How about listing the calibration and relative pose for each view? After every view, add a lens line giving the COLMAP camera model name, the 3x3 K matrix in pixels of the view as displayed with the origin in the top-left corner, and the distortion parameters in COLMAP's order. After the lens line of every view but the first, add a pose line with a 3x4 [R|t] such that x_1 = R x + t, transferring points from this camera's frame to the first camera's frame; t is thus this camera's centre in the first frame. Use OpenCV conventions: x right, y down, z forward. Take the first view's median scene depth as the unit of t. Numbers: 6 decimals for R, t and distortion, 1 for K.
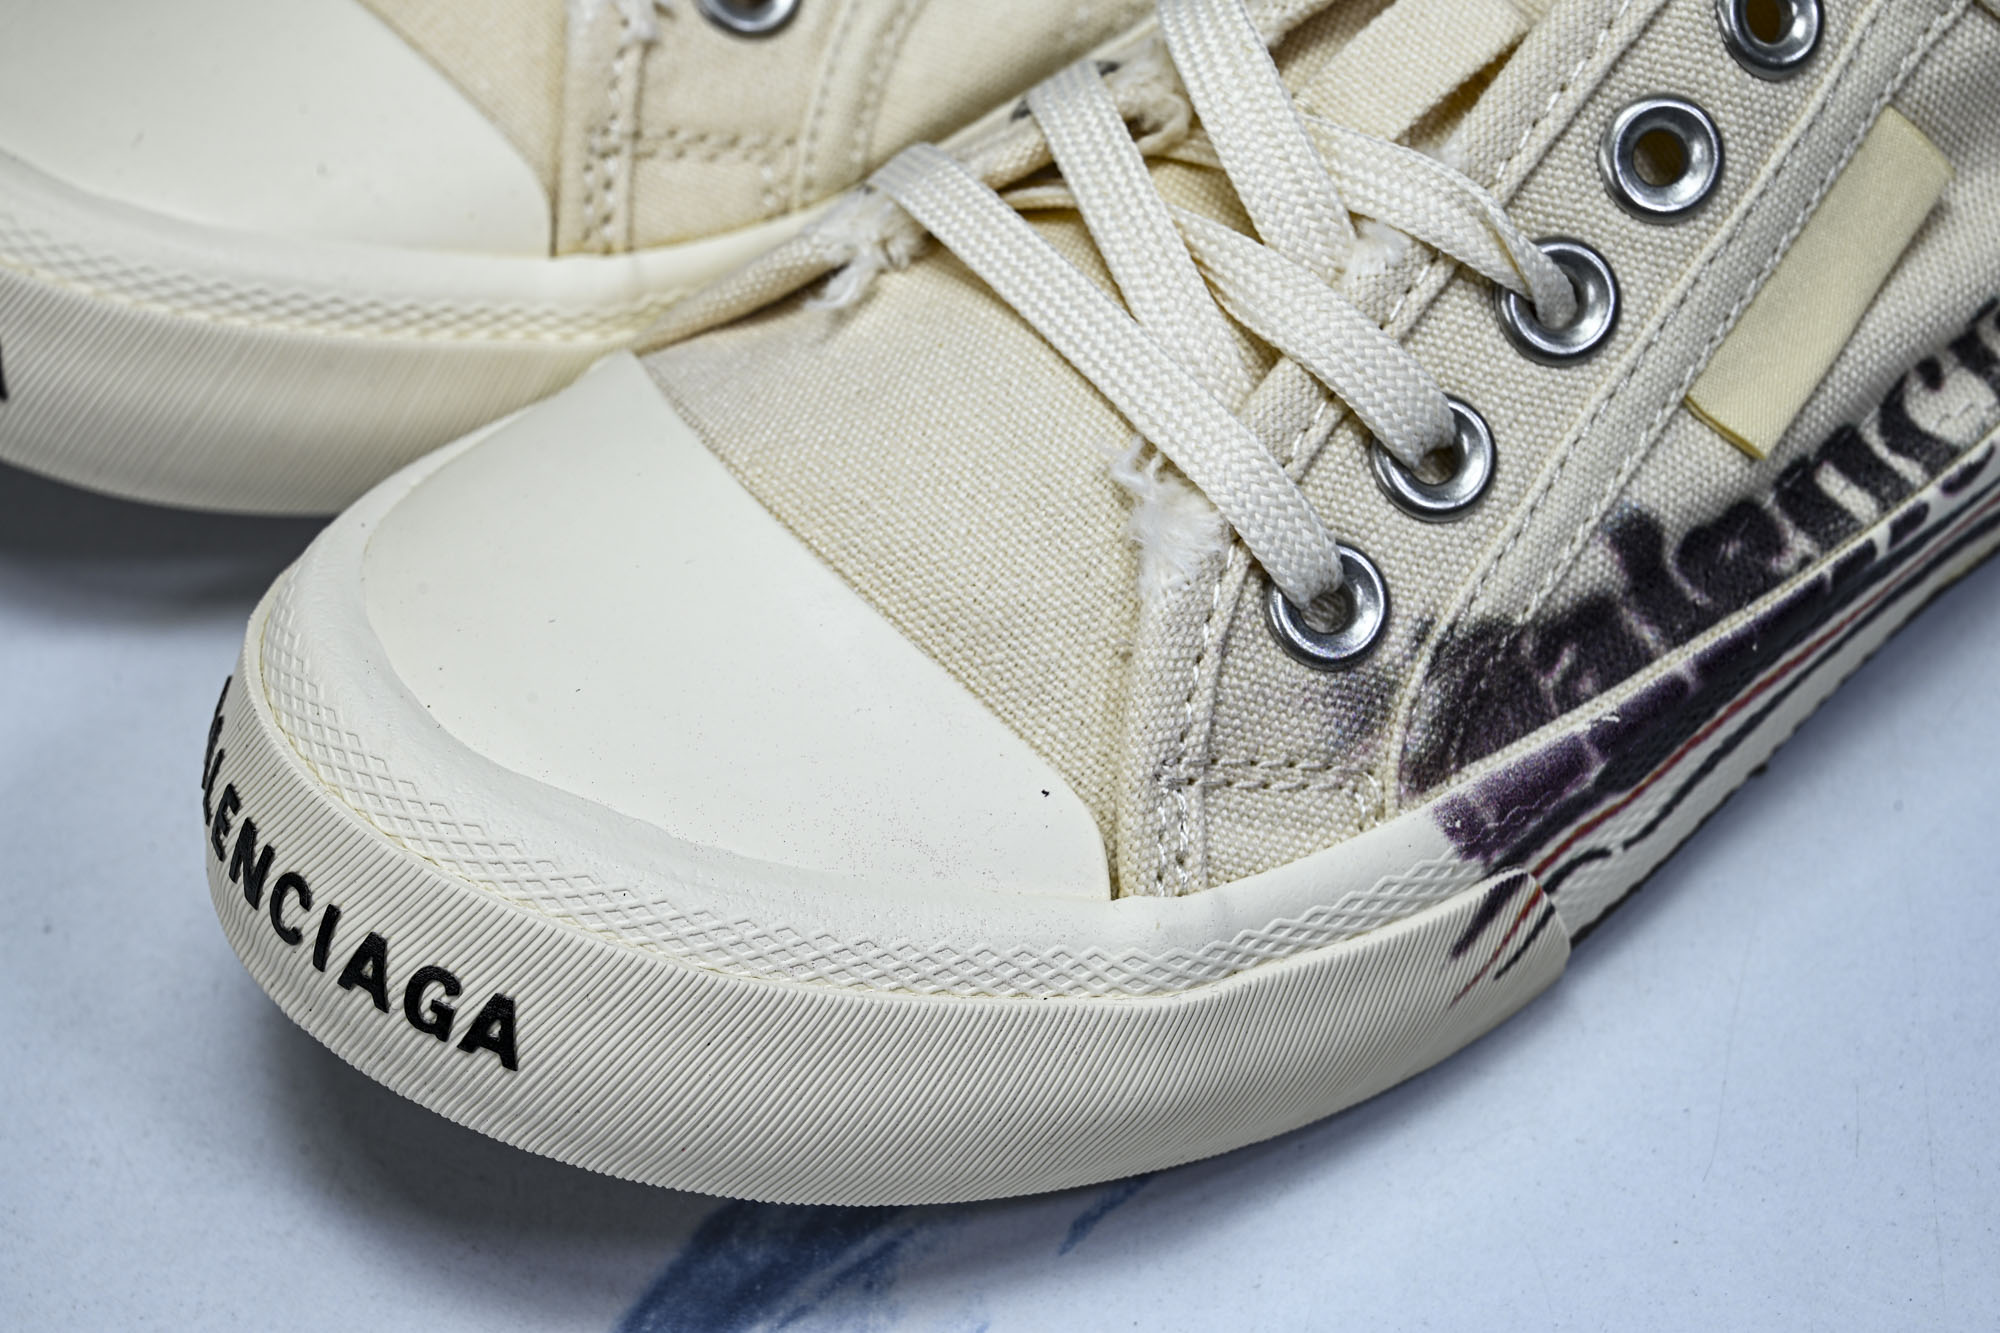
lens RADIAL K [[3939.2, 0, 1000.7], [0, 3939.2, 667.6], [0, 0, 1]] dist [-0.027066, 0.000000]
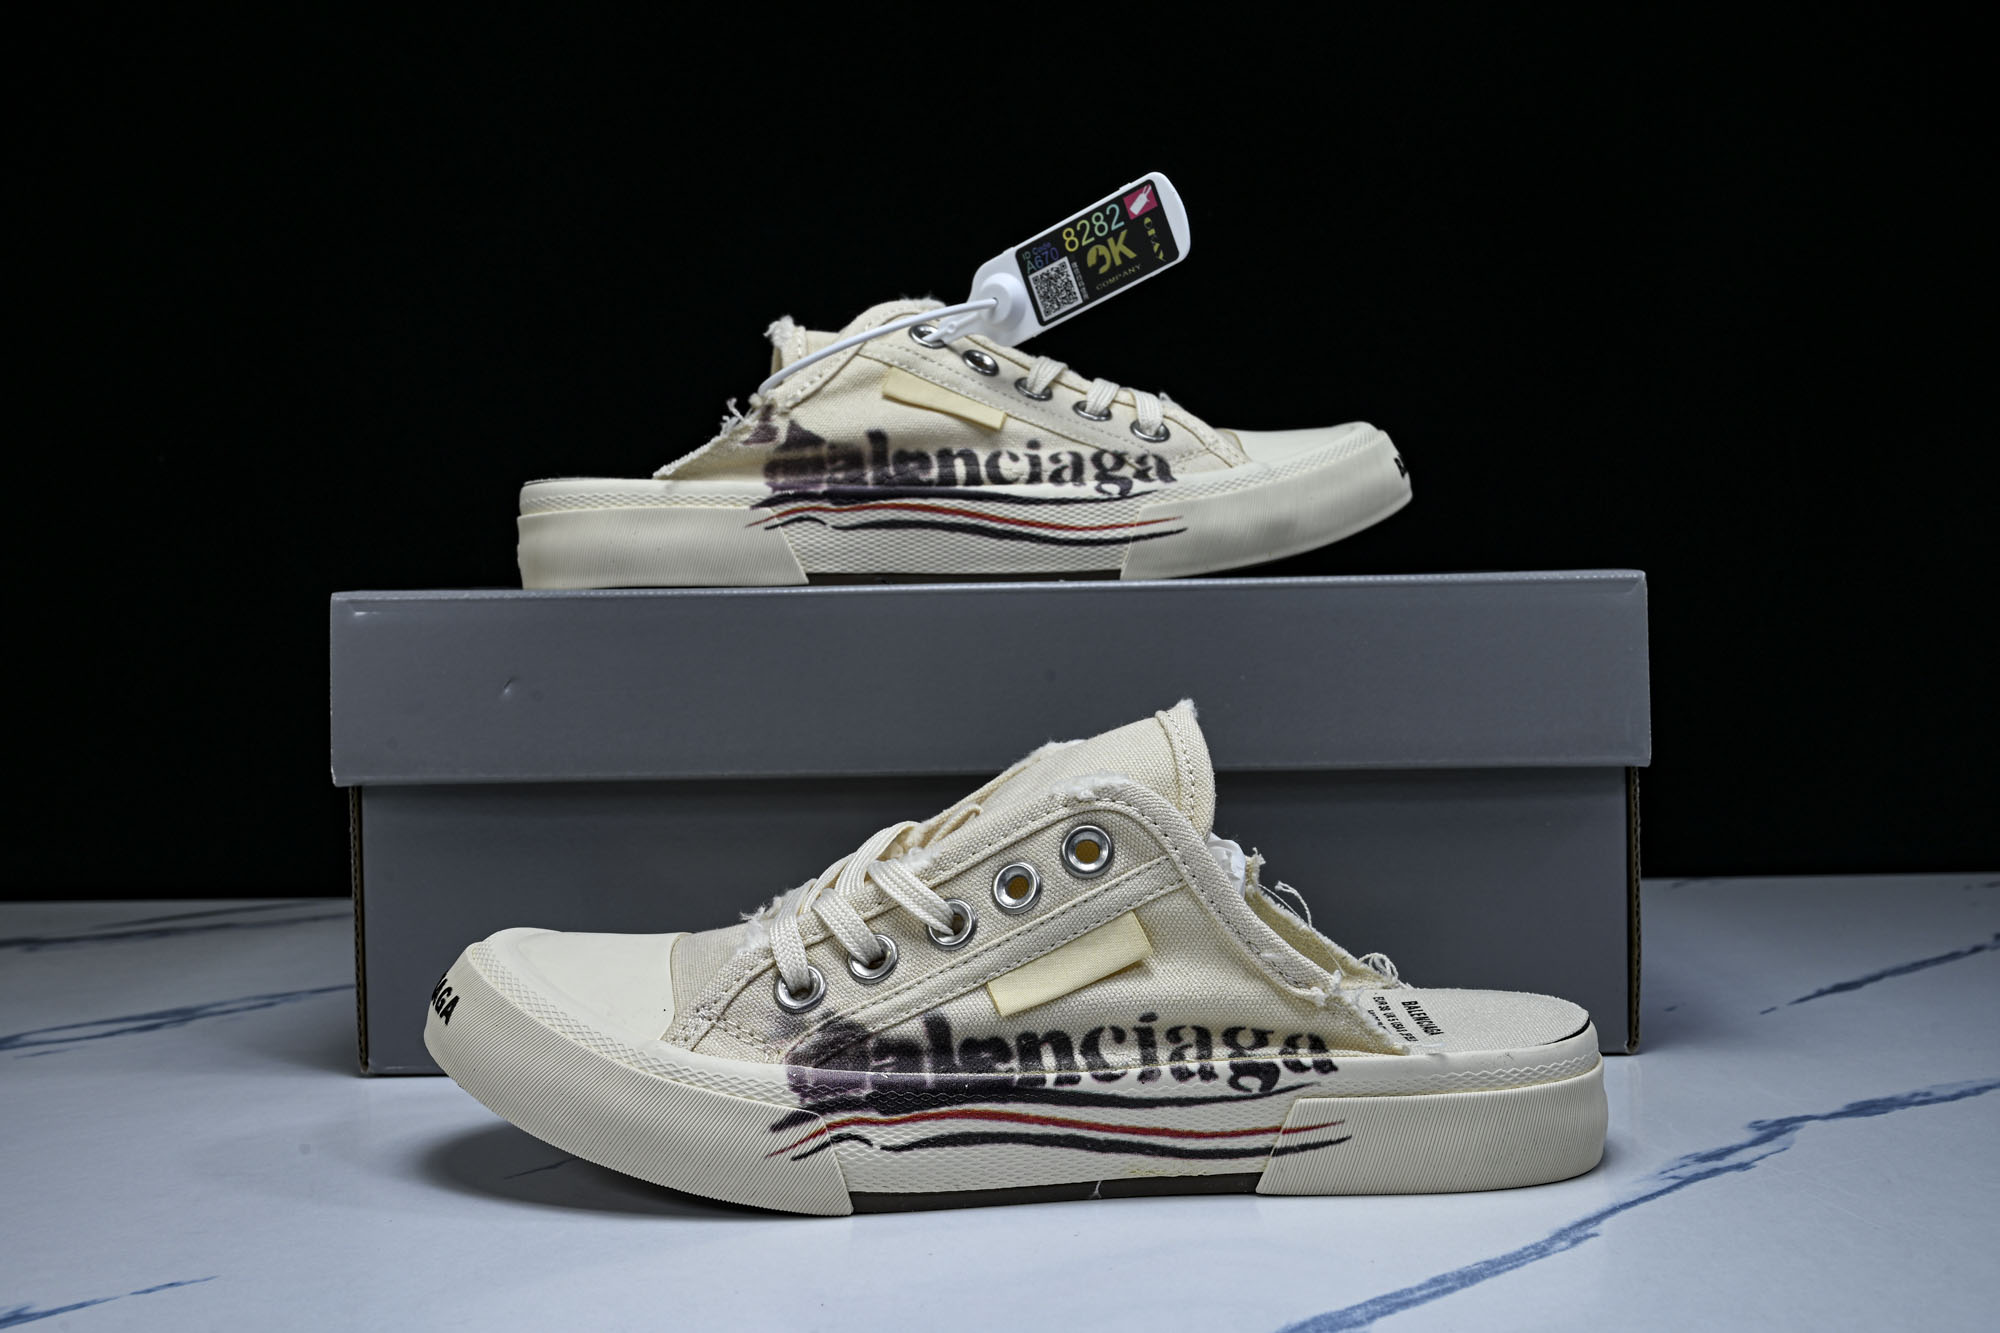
lens RADIAL K [[2167.6, 0, 1002.7], [0, 2167.6, 667.6], [0, 0, 1]] dist [0.007106, 0.000000]
pose [[0.905429, 0.421748, 0.048241, 0.041967], [-0.404532, 0.891695, -0.203061, 0.024783], [-0.128657, 0.164342, 0.977977, -0.332279]]
